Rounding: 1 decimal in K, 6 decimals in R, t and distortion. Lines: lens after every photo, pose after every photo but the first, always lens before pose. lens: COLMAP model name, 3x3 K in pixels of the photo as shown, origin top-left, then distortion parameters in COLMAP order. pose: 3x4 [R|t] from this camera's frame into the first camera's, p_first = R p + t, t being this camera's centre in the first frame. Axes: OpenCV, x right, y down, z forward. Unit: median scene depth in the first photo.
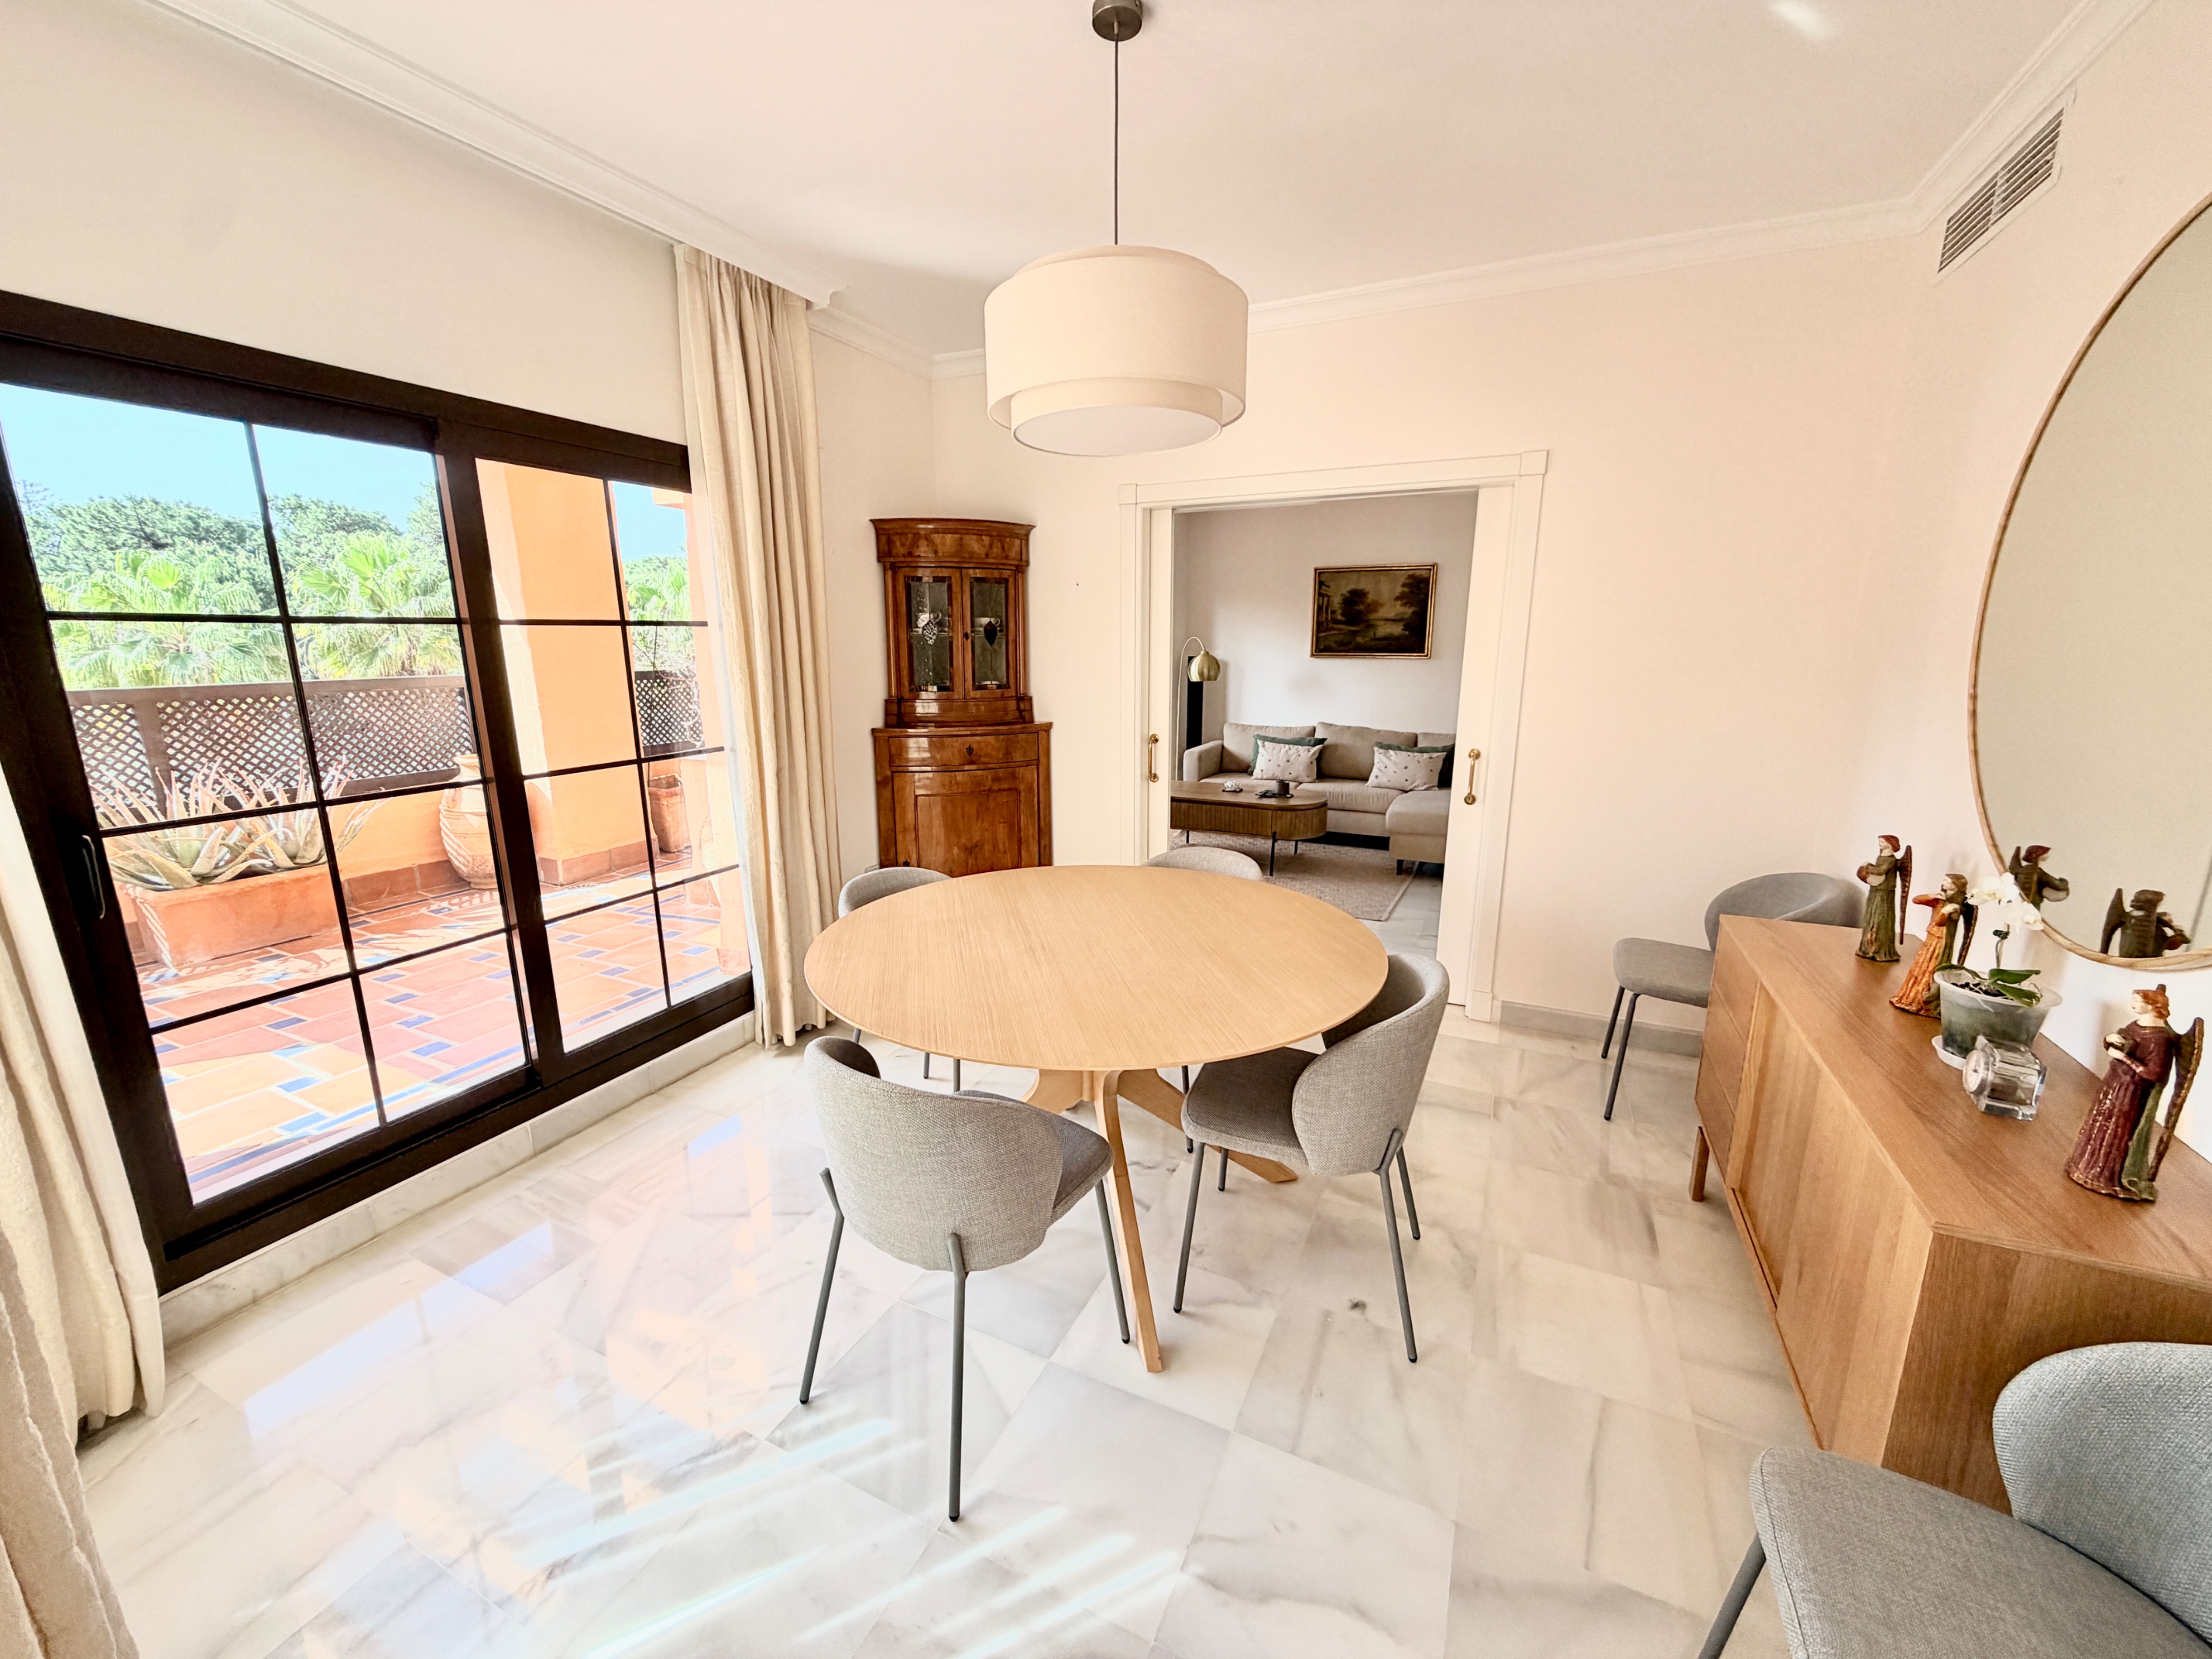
lens RADIAL K [[887.5, 0, 1105.0], [0, 887.5, 836.6], [0, 0, 1]] dist [0.004327, -0.000887]
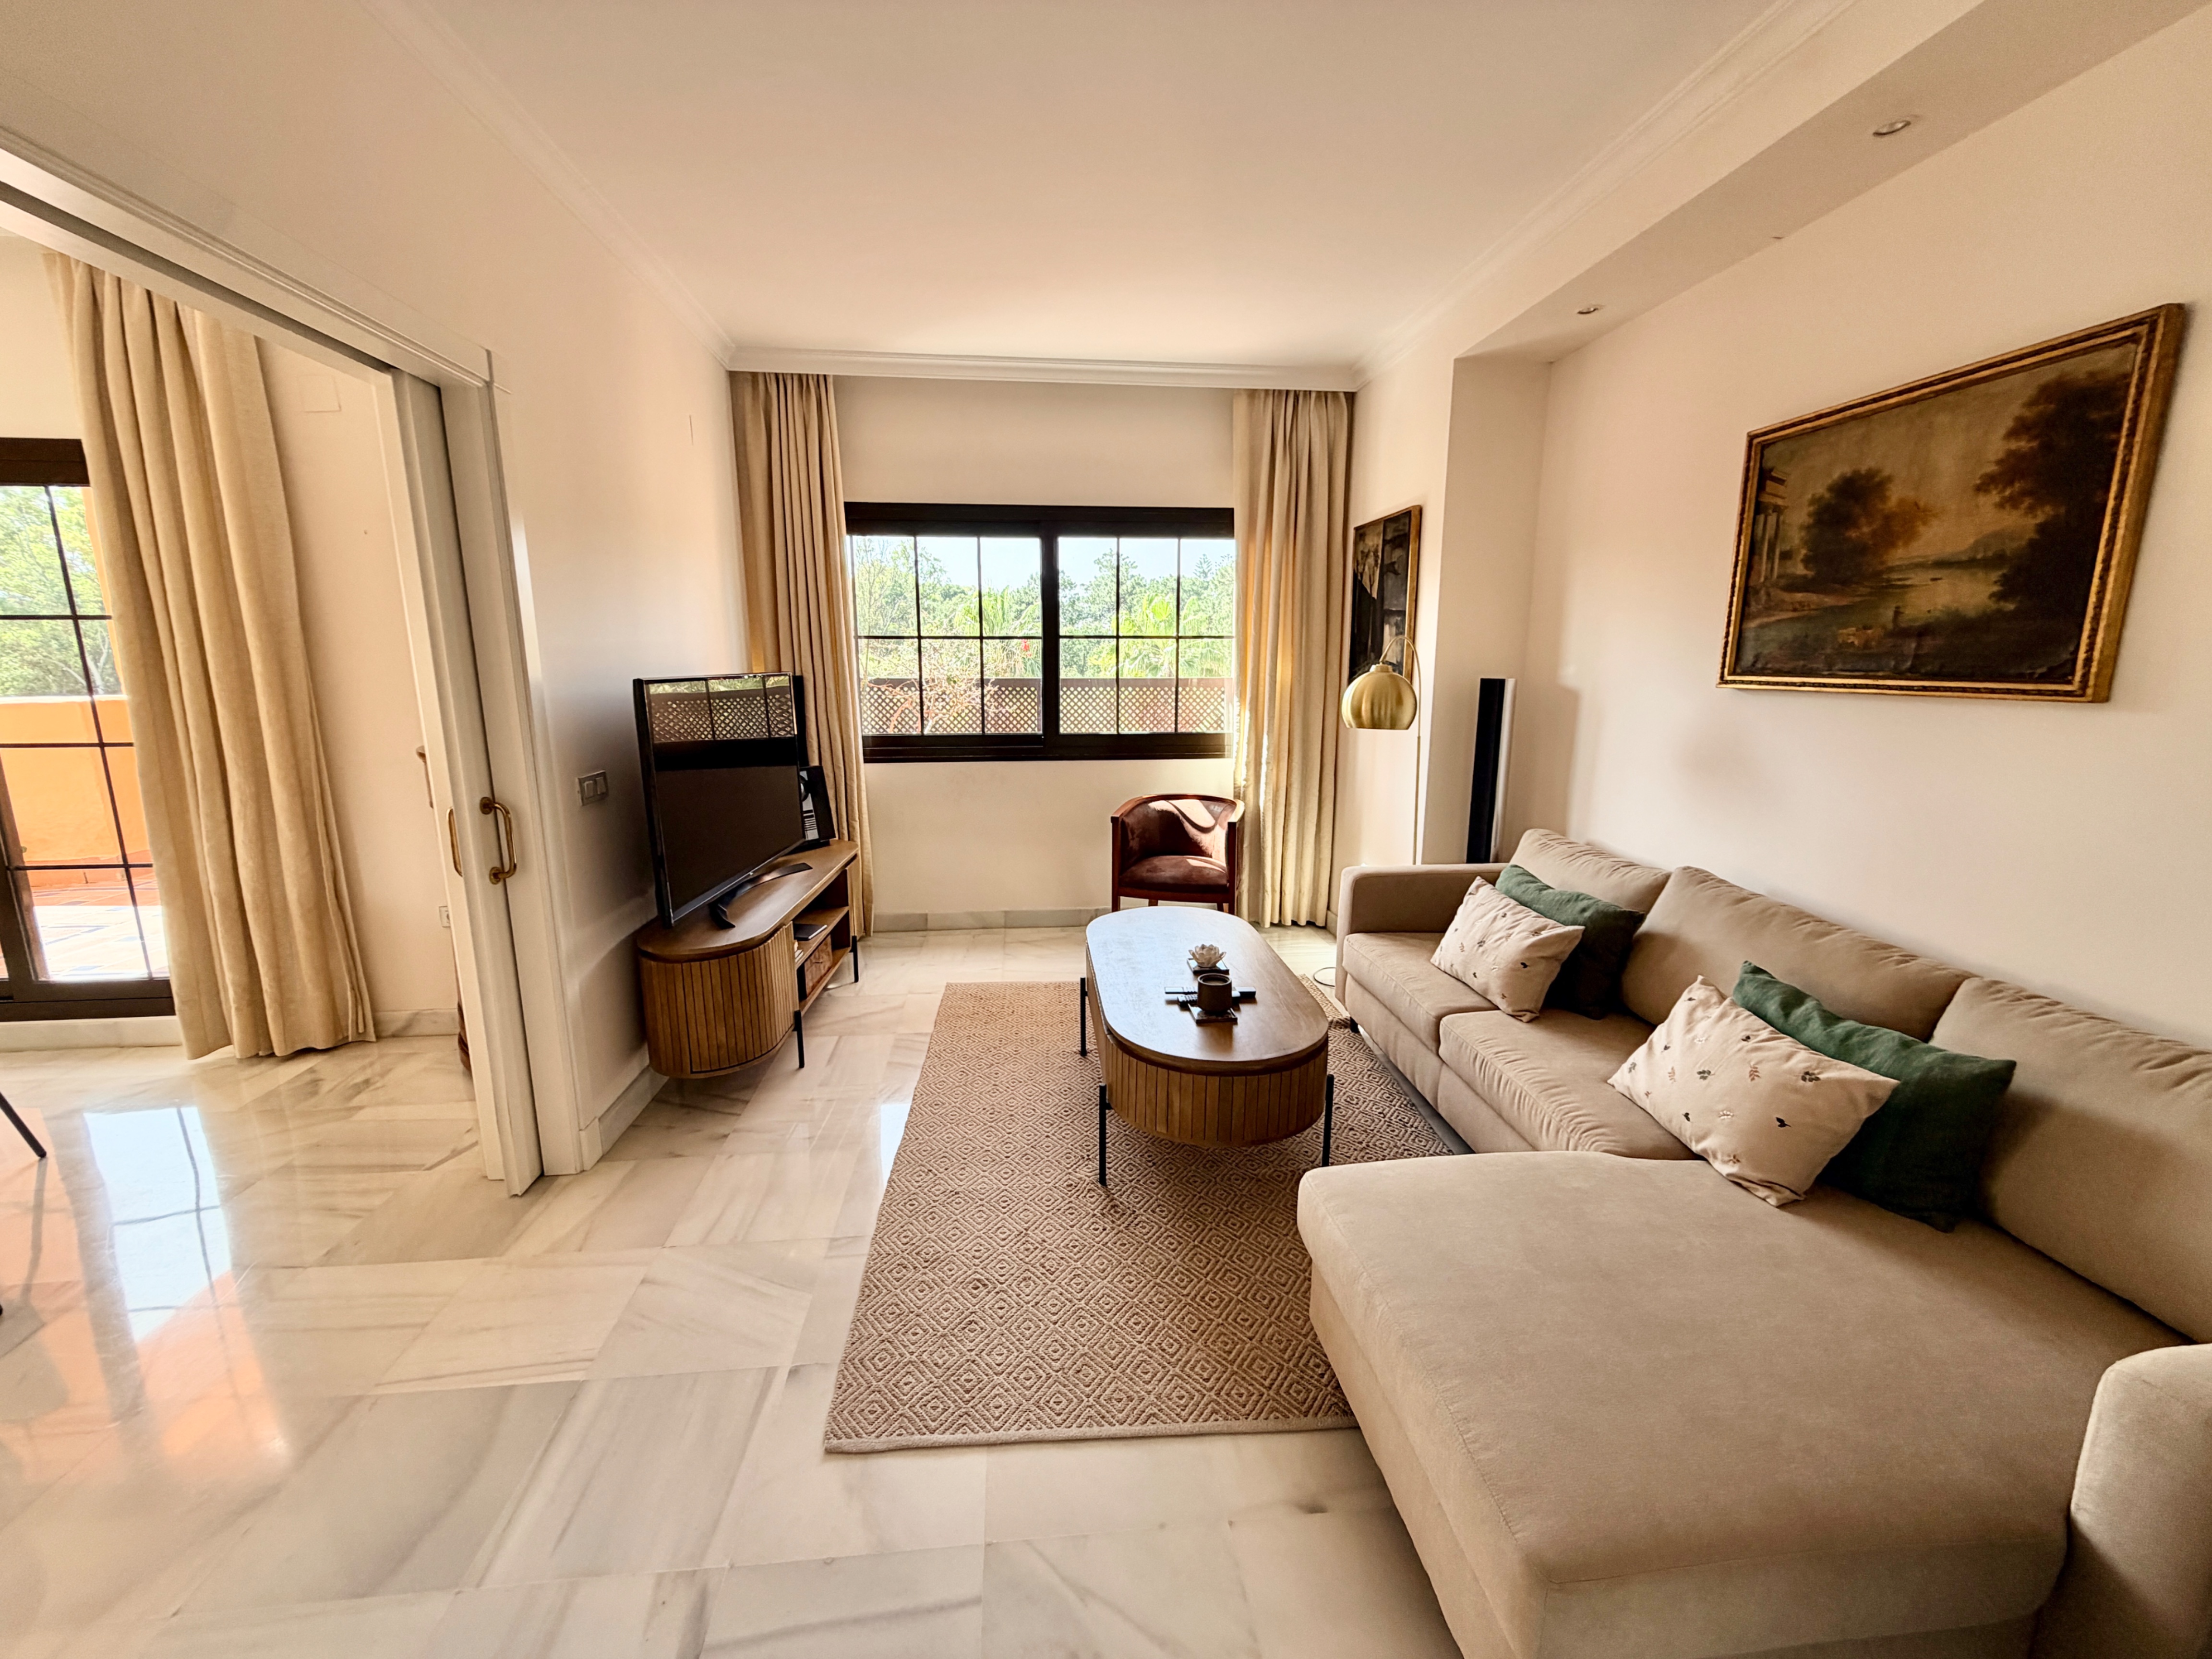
lens RADIAL K [[887.5, 0, 1105.9], [0, 887.5, 813.1], [0, 0, 1]] dist [0.004327, -0.000887]
pose [[0.497205, 0.152646, -0.854100, 0.445938], [-0.196269, 0.978672, 0.060655, -0.131154], [0.845142, 0.137475, 0.516561, 0.641668]]
